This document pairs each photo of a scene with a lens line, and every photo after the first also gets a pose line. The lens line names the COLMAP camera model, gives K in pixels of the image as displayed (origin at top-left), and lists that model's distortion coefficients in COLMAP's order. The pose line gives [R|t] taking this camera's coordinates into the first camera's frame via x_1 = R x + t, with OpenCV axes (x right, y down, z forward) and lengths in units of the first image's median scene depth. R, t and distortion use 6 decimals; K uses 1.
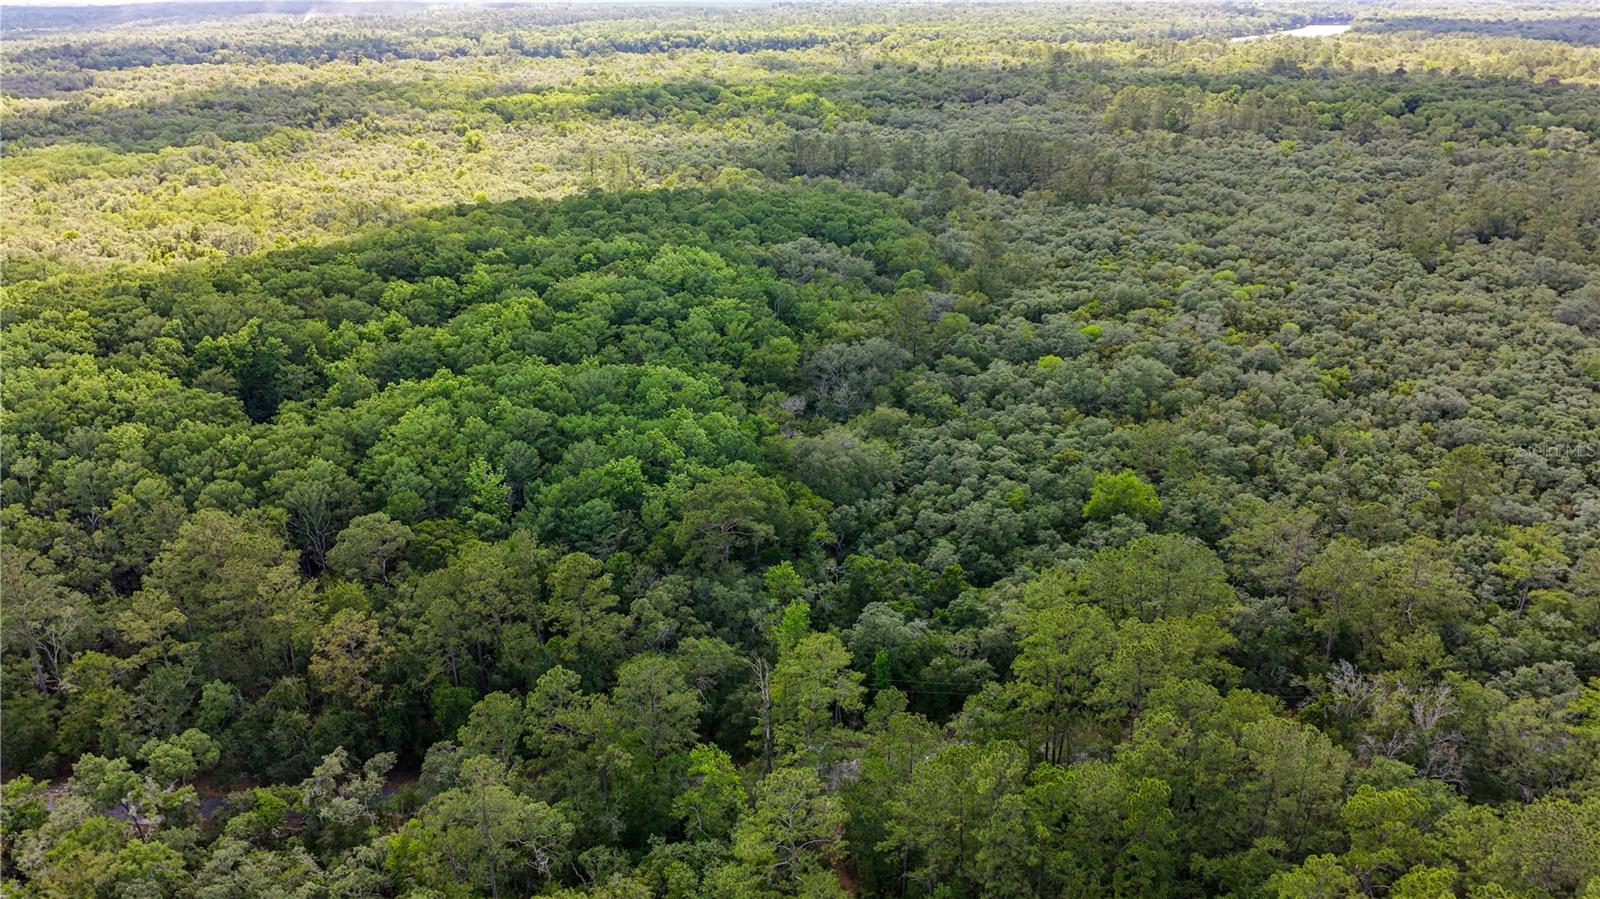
lens RADIAL K [[1186.1, 0, 801.7], [0, 1186.1, 453.6], [0, 0, 1]] dist [-0.027339, -0.010358]
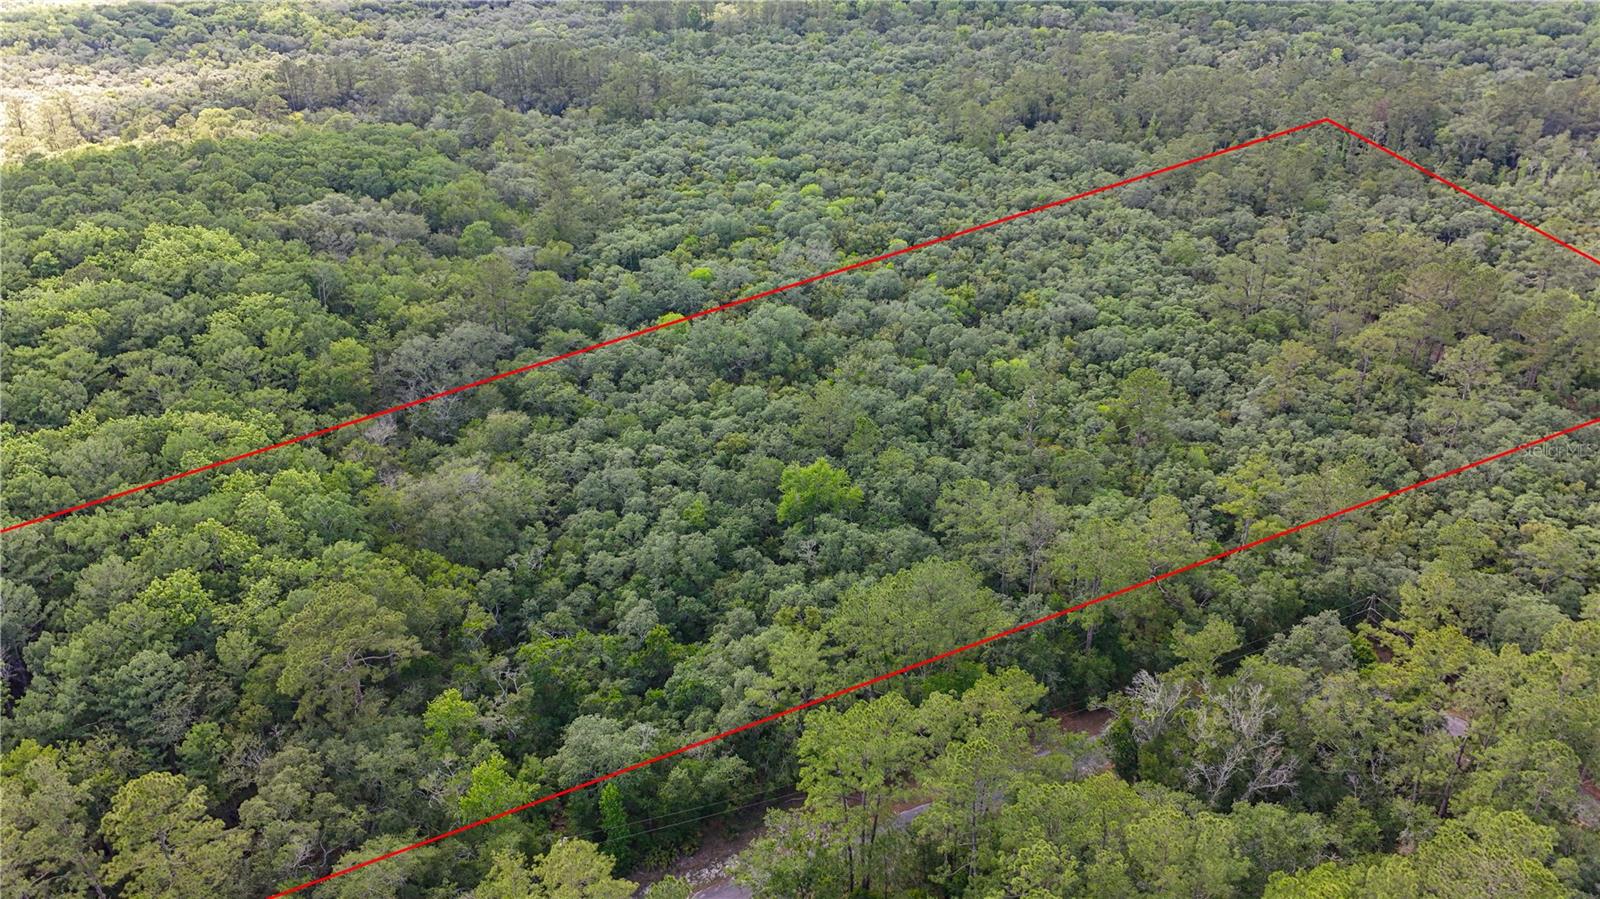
lens RADIAL K [[1186.1, 0, 807.8], [0, 1186.1, 443.0], [0, 0, 1]] dist [-0.027339, -0.010358]
pose [[0.915563, -0.176800, 0.361227, -0.028401], [0.150146, 0.983510, 0.100813, -0.059678], [-0.373095, -0.038064, 0.927012, 0.142339]]
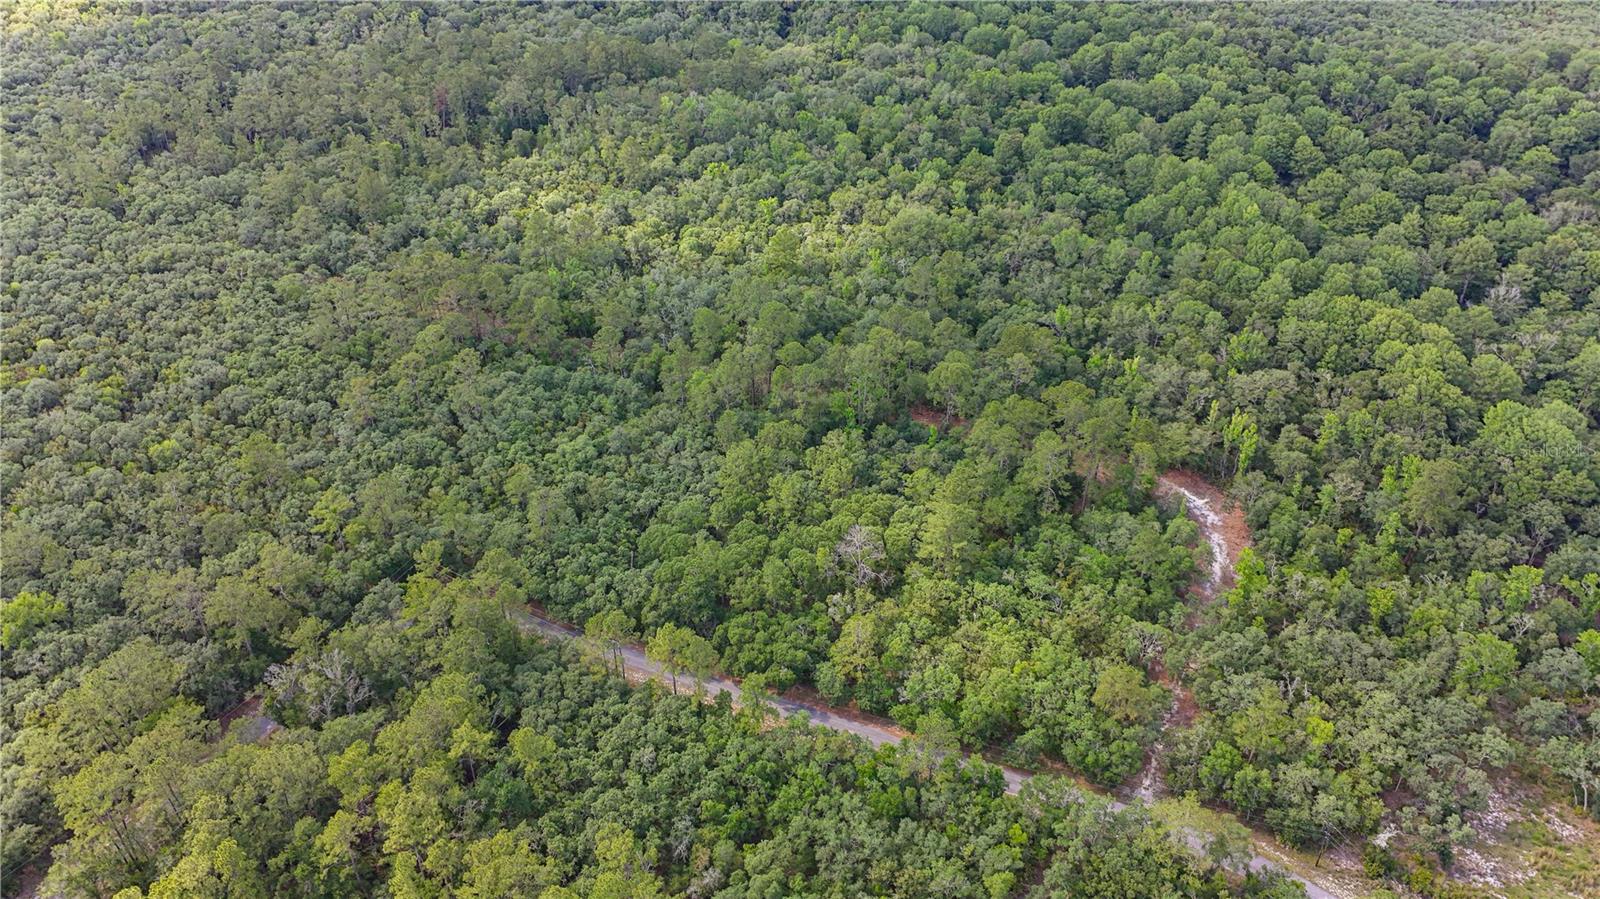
lens RADIAL K [[1186.1, 0, 792.9], [0, 1186.1, 445.2], [0, 0, 1]] dist [-0.027339, -0.010358]
pose [[0.500961, -0.476510, 0.722479, -0.073960], [0.329925, 0.876892, 0.349586, -0.186067], [-0.800117, 0.063235, 0.596501, -0.215205]]
